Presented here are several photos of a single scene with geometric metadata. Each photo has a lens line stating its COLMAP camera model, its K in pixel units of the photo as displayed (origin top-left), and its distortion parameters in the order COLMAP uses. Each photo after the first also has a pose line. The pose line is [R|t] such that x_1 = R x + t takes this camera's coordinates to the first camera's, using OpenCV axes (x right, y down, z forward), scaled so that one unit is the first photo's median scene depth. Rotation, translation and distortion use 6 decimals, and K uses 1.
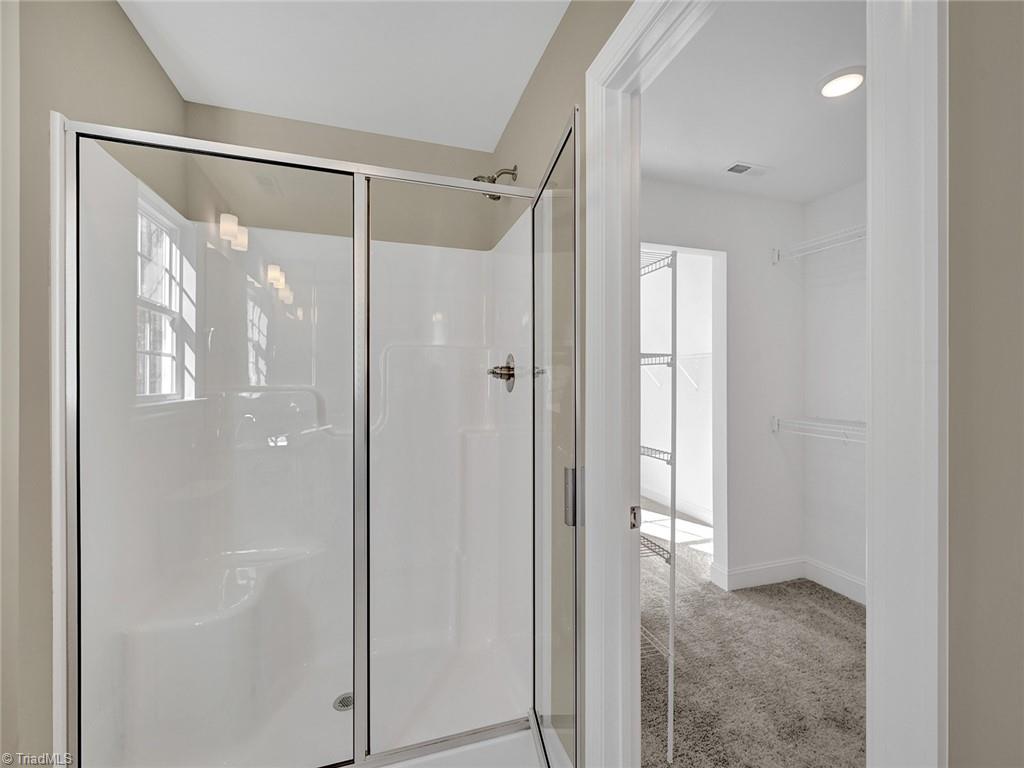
lens RADIAL K [[429.0, 0, 512.0], [0, 429.0, 384.0], [0, 0, 1]] dist [-0.005070, -0.000527]
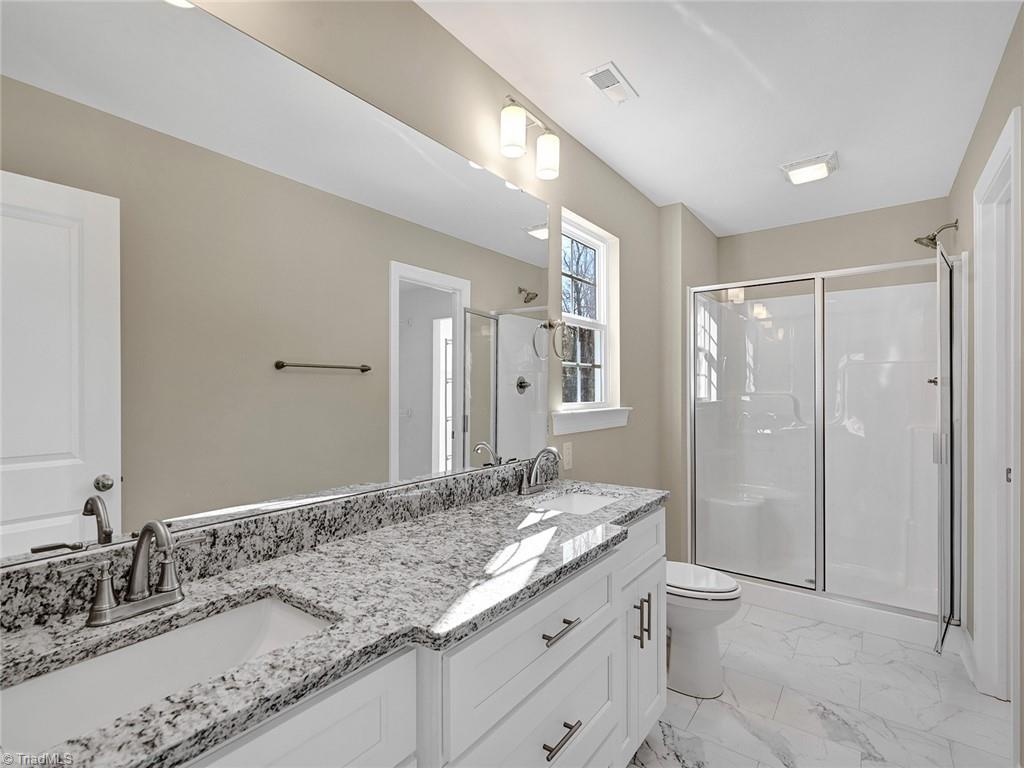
lens RADIAL K [[497.6, 0, 511.1], [0, 497.6, 388.9], [0, 0, 1]] dist [0.039217, -0.027876]
pose [[0.590805, -0.006837, -0.806785, 0.381394], [-0.004764, 0.999917, -0.011963, 0.016983], [0.806800, 0.010911, 0.590724, -0.843216]]
